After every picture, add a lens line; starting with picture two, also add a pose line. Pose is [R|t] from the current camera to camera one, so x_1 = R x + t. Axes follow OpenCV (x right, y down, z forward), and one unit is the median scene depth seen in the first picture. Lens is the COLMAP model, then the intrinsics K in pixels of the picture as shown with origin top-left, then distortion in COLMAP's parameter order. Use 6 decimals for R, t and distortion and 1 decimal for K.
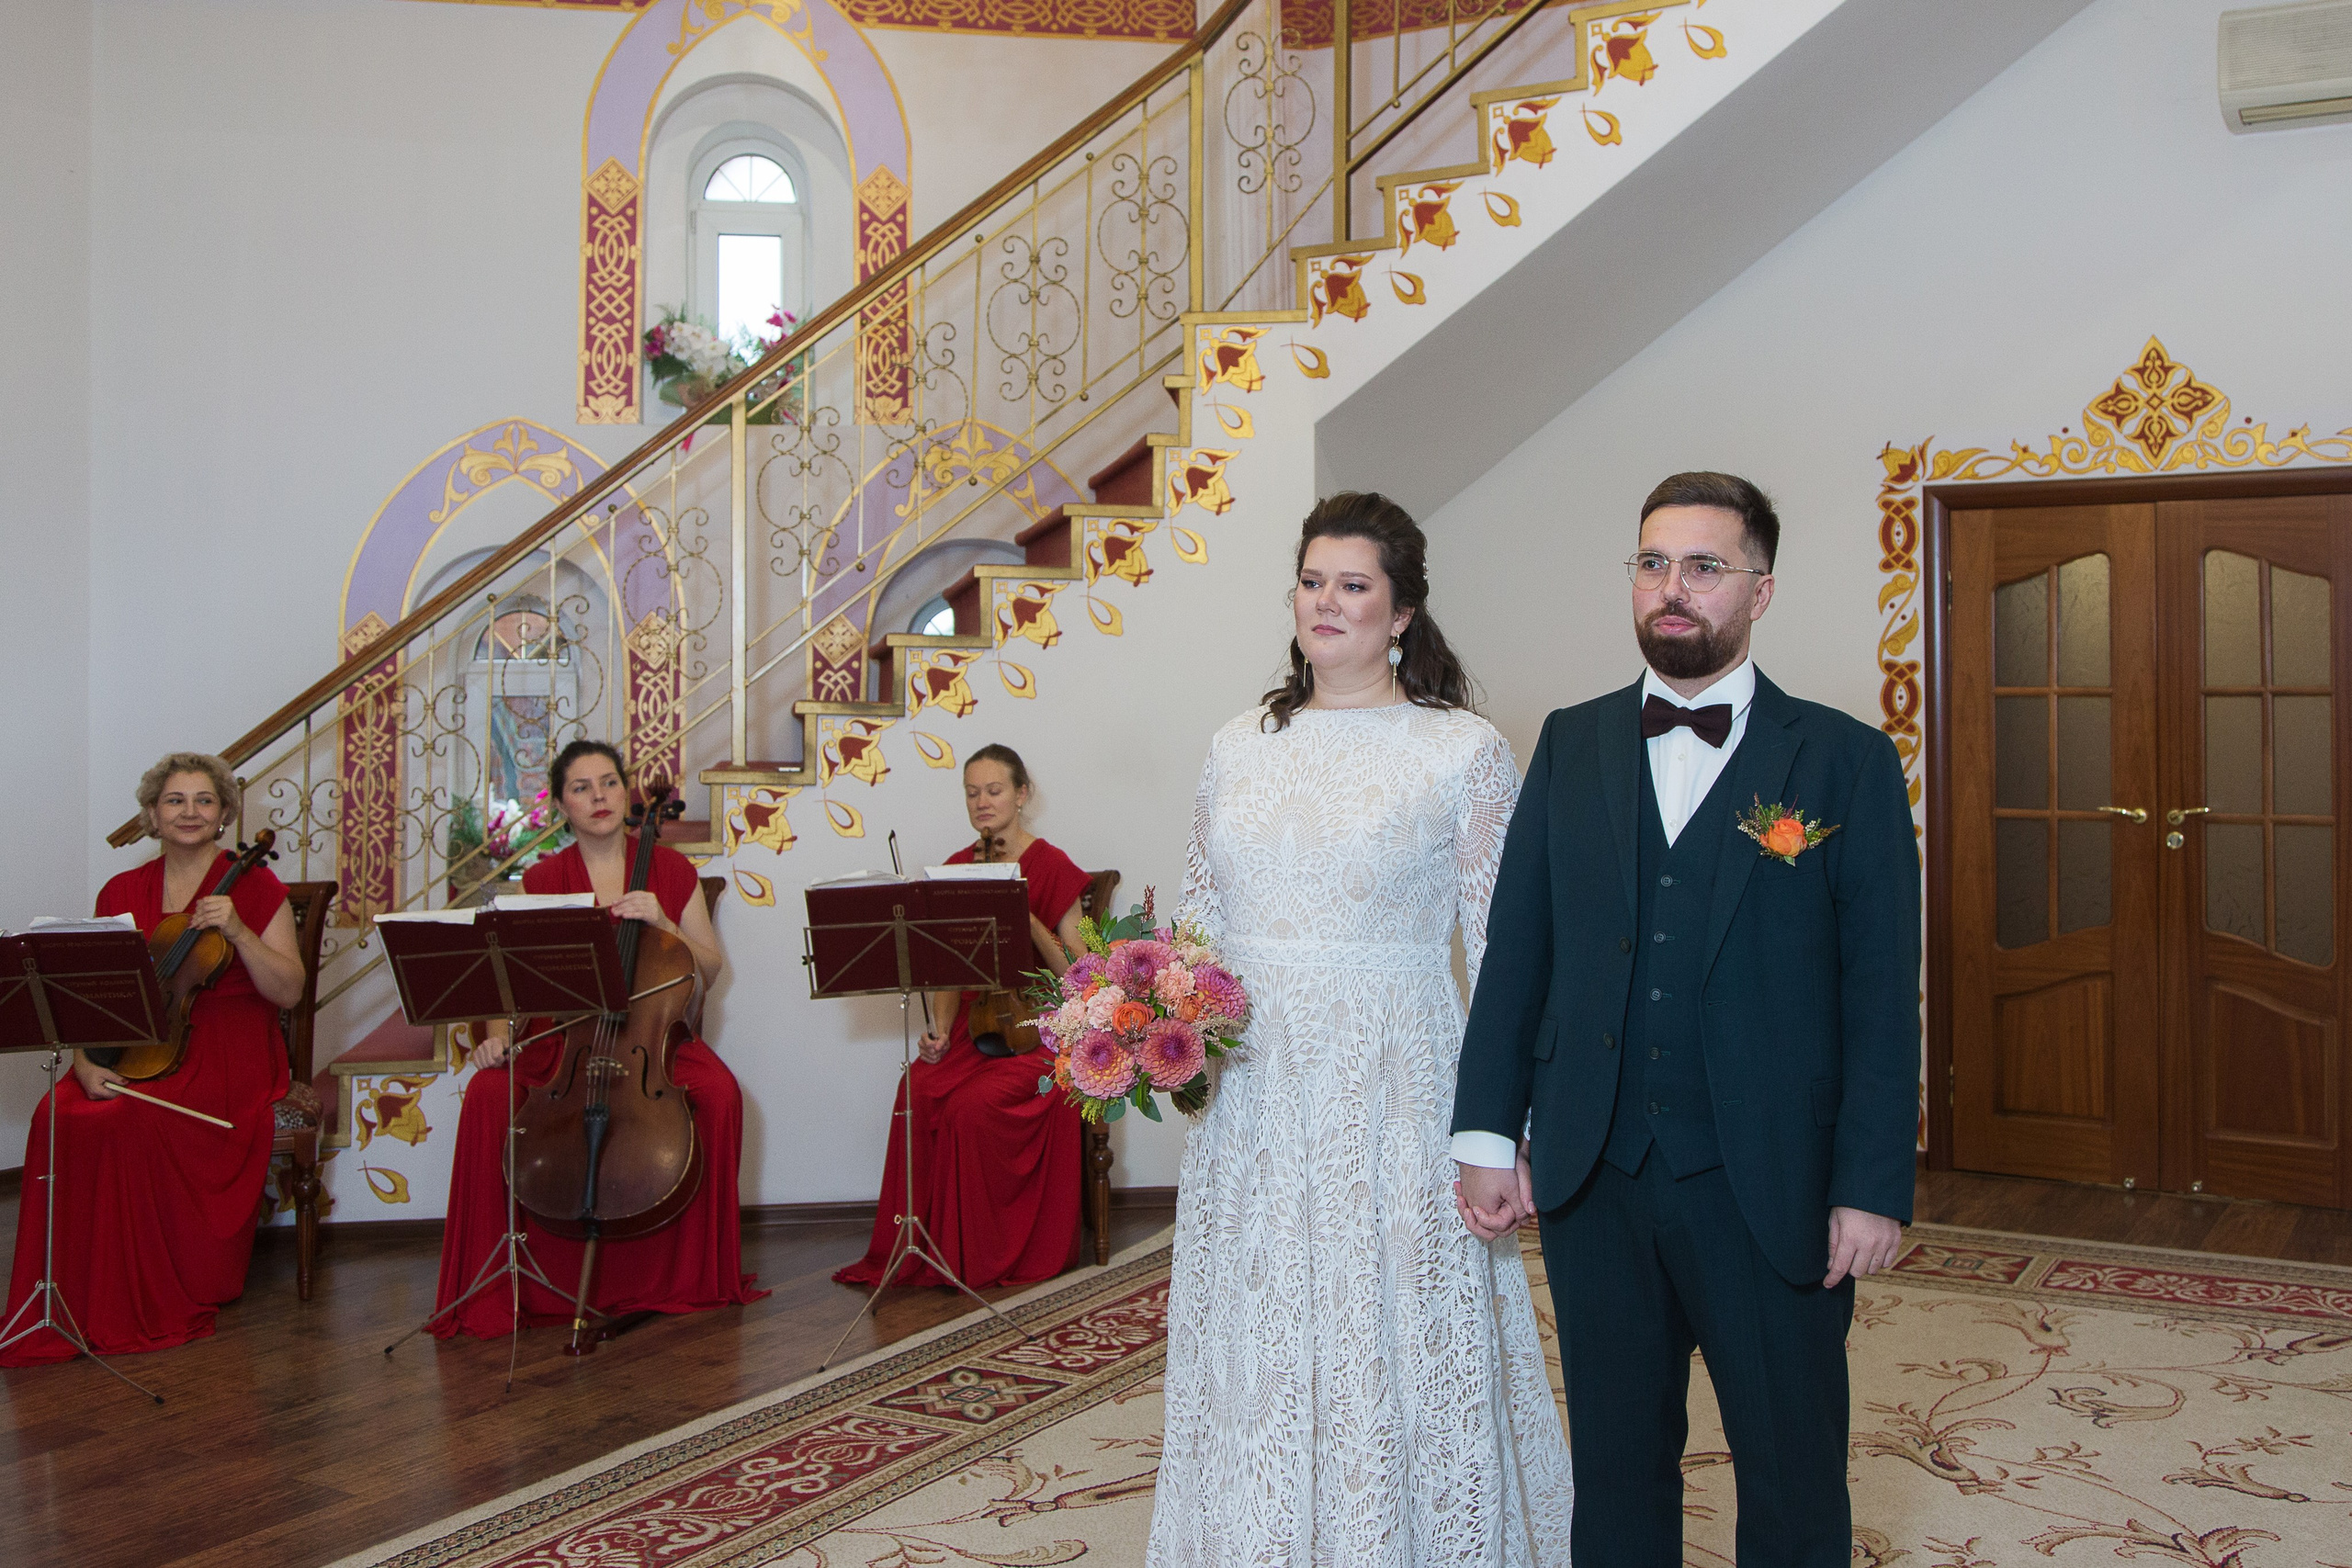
lens RADIAL K [[2299.2, 0, 1326.9], [0, 2299.2, 646.0], [0, 0, 1]] dist [-0.017884, 0.009579]
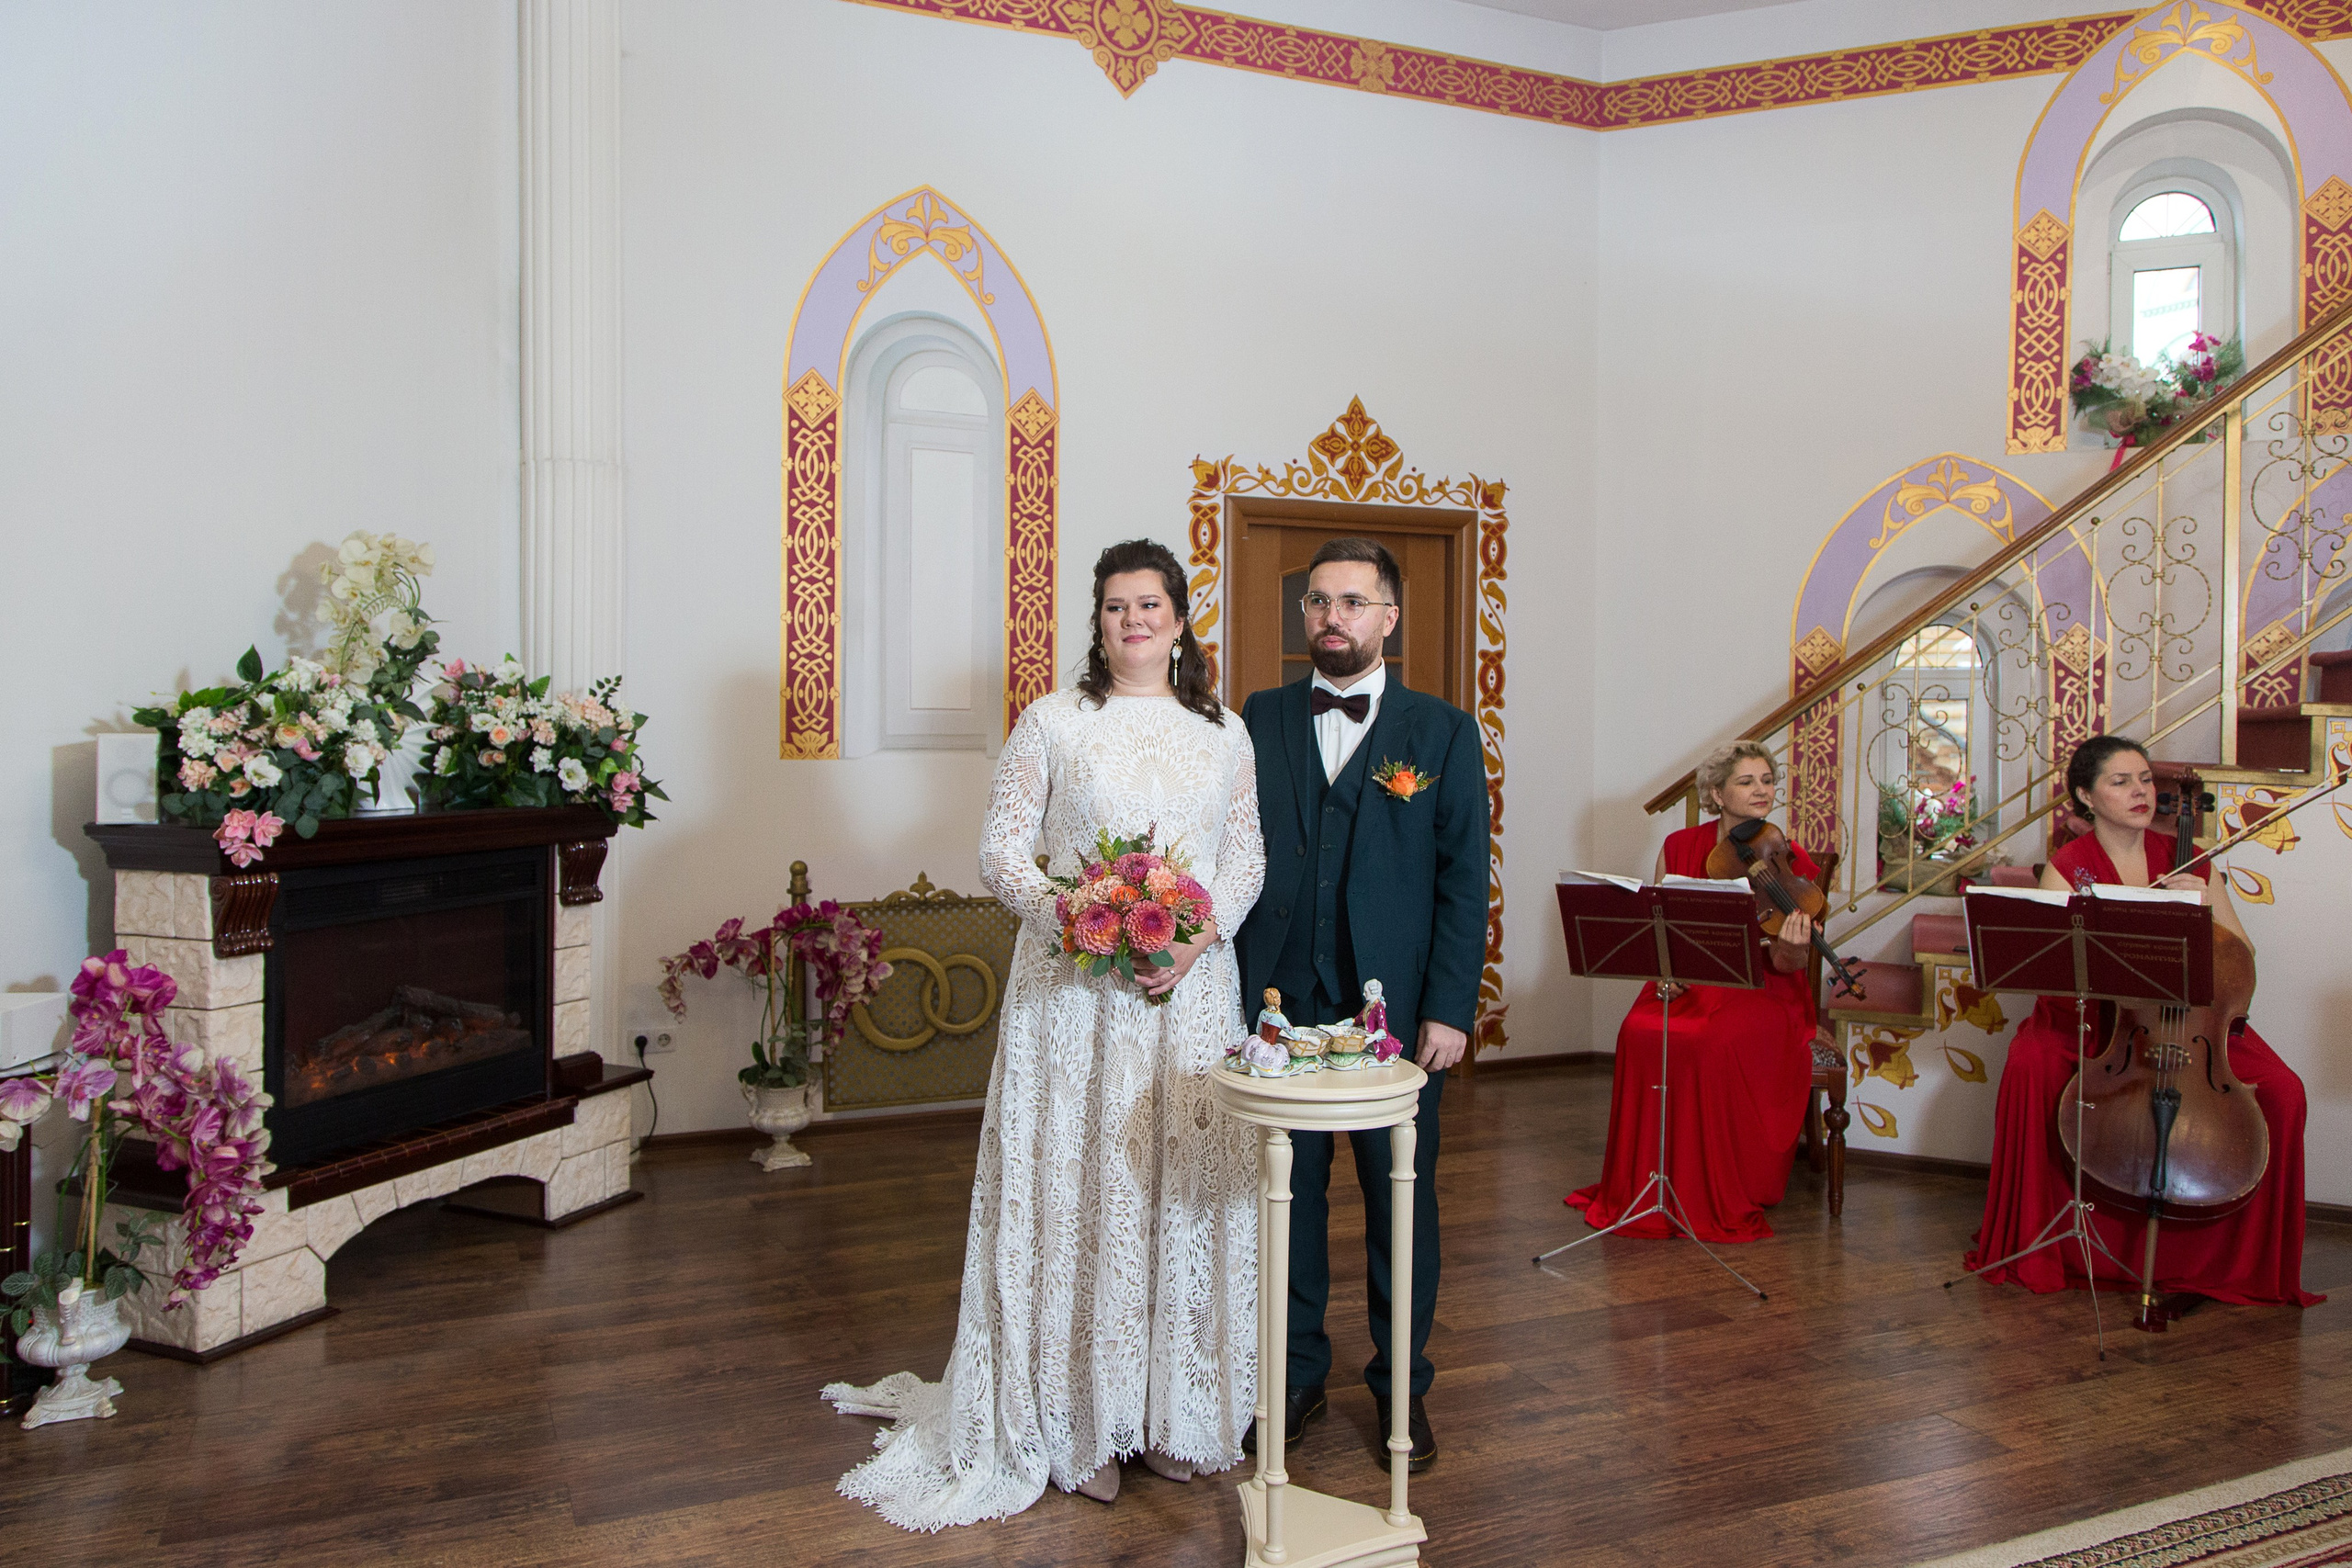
lens RADIAL K [[1711.4, 0, 1153.6], [0, 1711.4, 720.1], [0, 0, 1]] dist [0.006553, 0.001859]
pose [[0.799212, 0.017505, -0.600794, -0.175698], [-0.001451, 0.999629, 0.027196, 0.011423], [0.601048, -0.020864, 0.798941, 0.093694]]
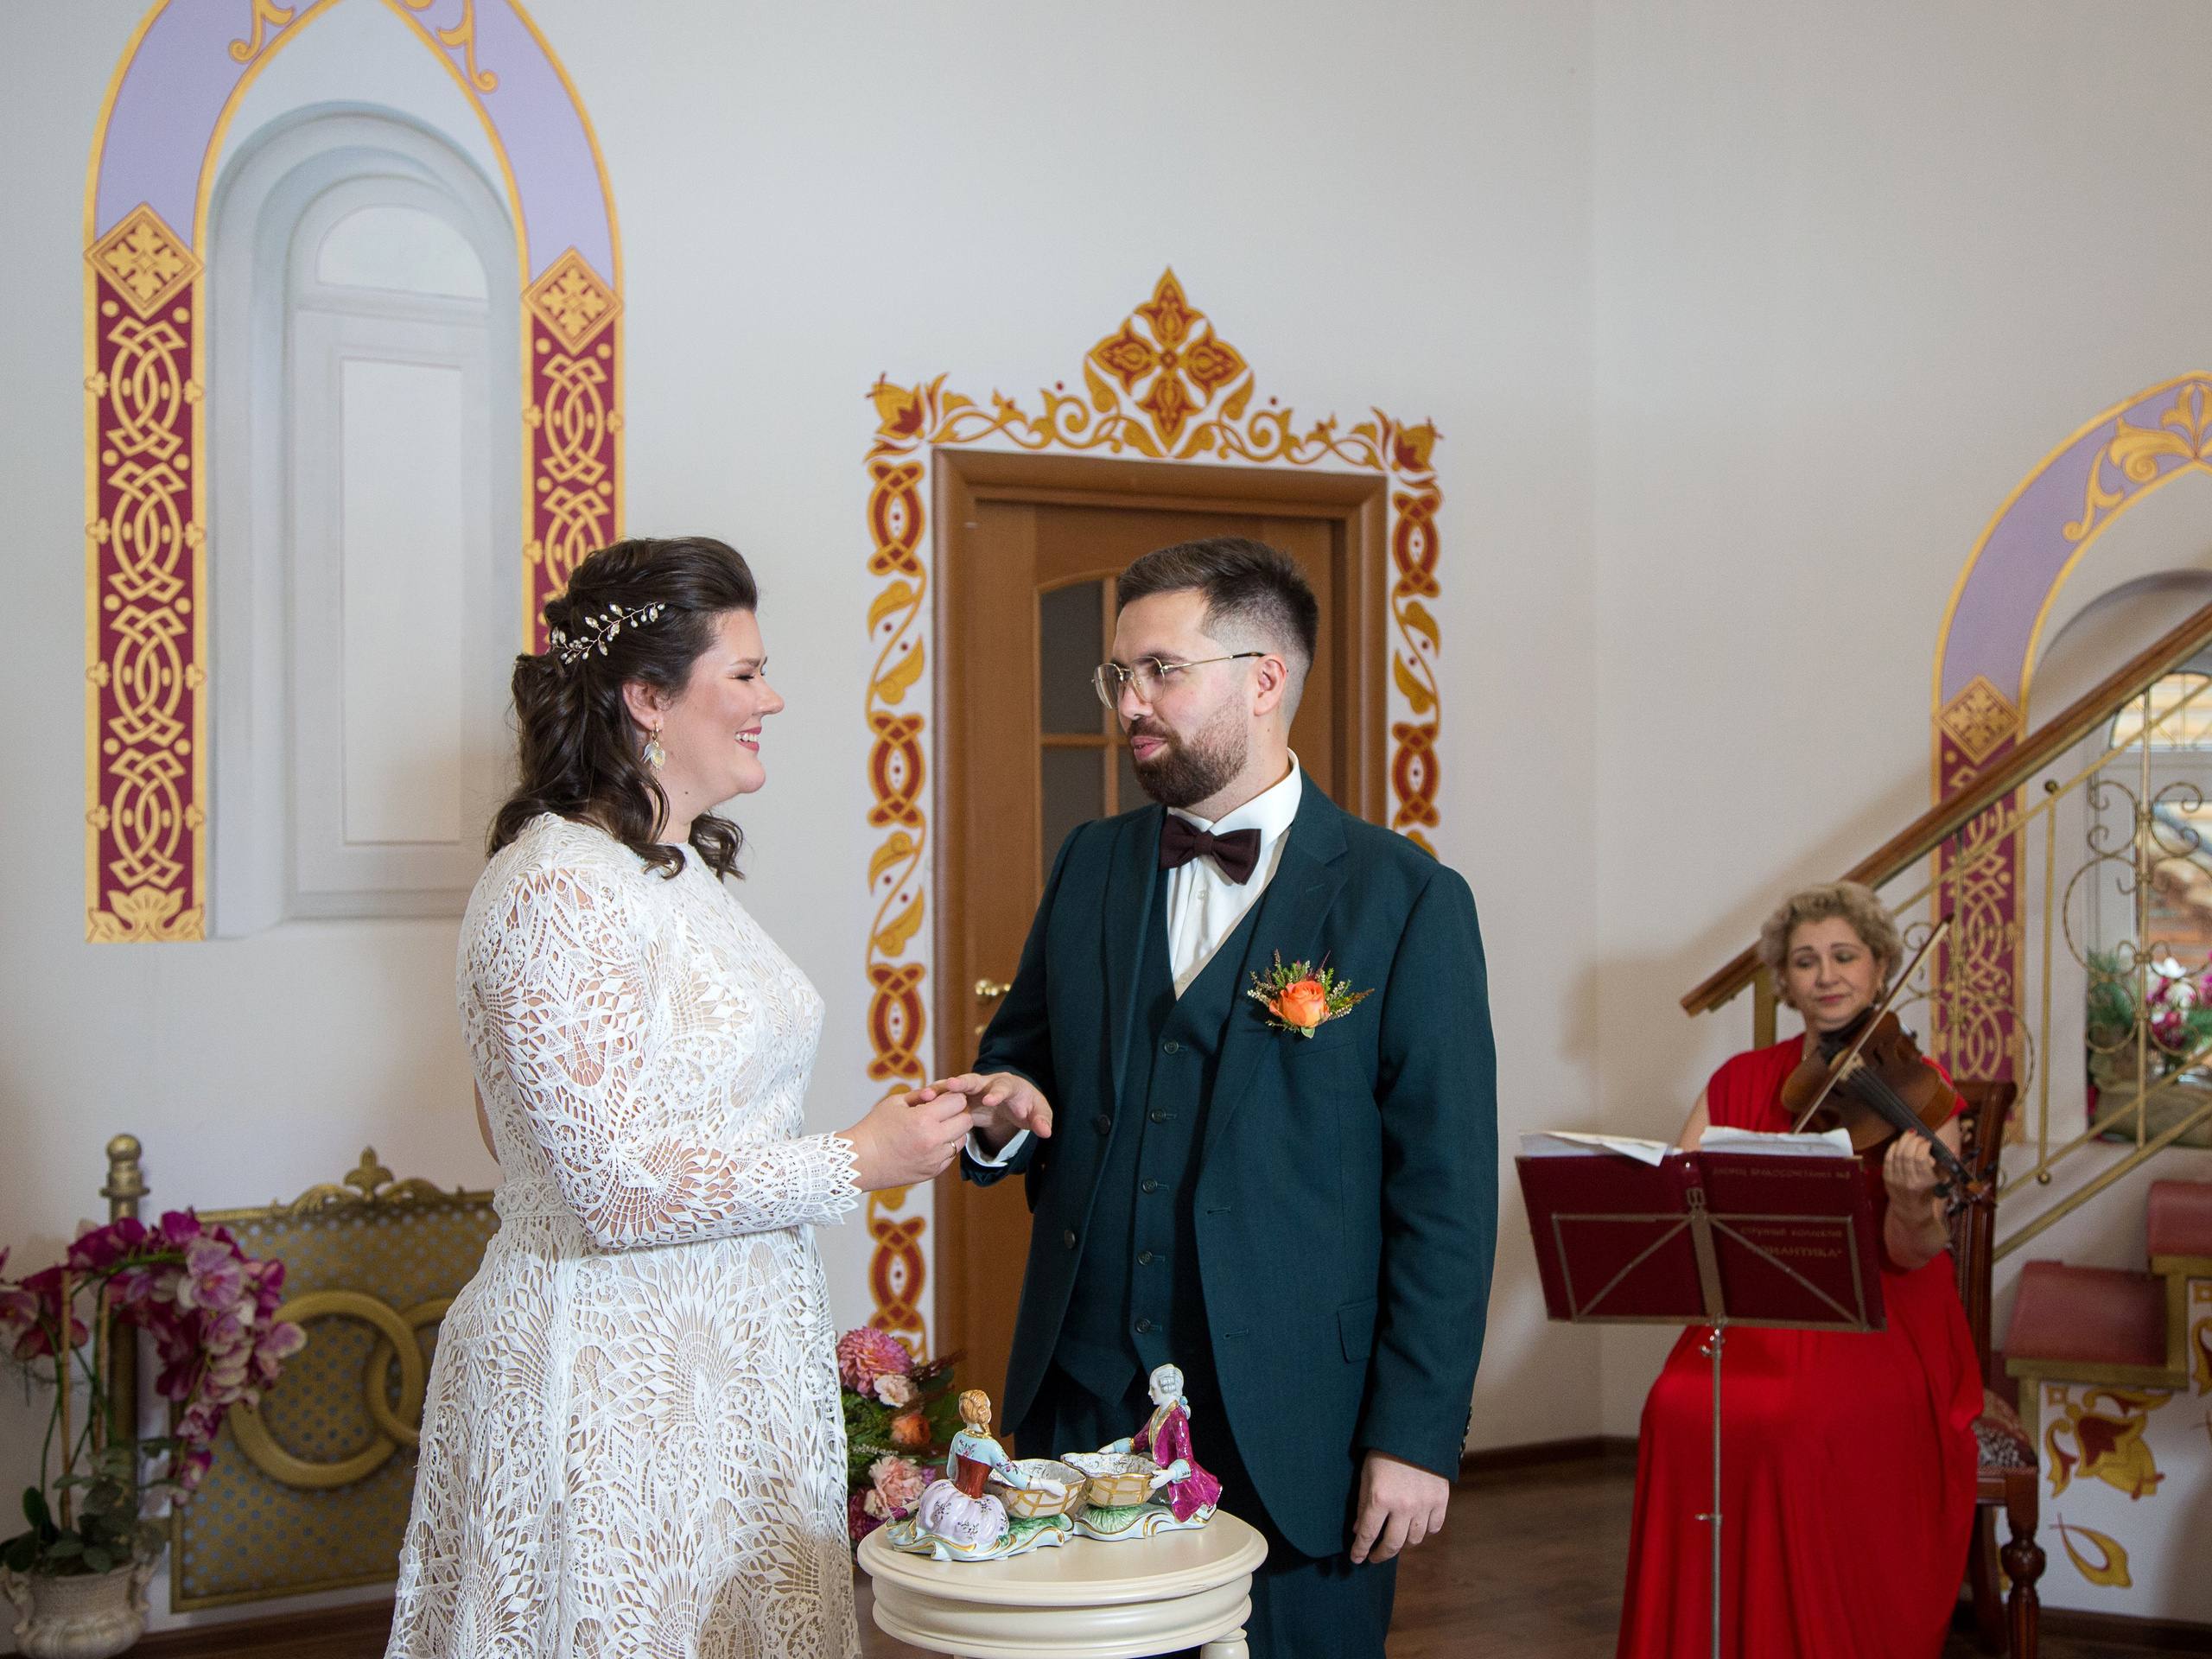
lens RADIAL K [[3014.0, 0, 1173.5], [0, 3014.0, 789.2], [0, 0, 1]] dist [0.060875, 0.122405]
pose [[0.858194, 0.001086, -0.513325, -0.179642], [0.006870, 0.999884, 0.013602, 0.005099], [0.513280, -0.015200, 0.858086, 0.122680]]
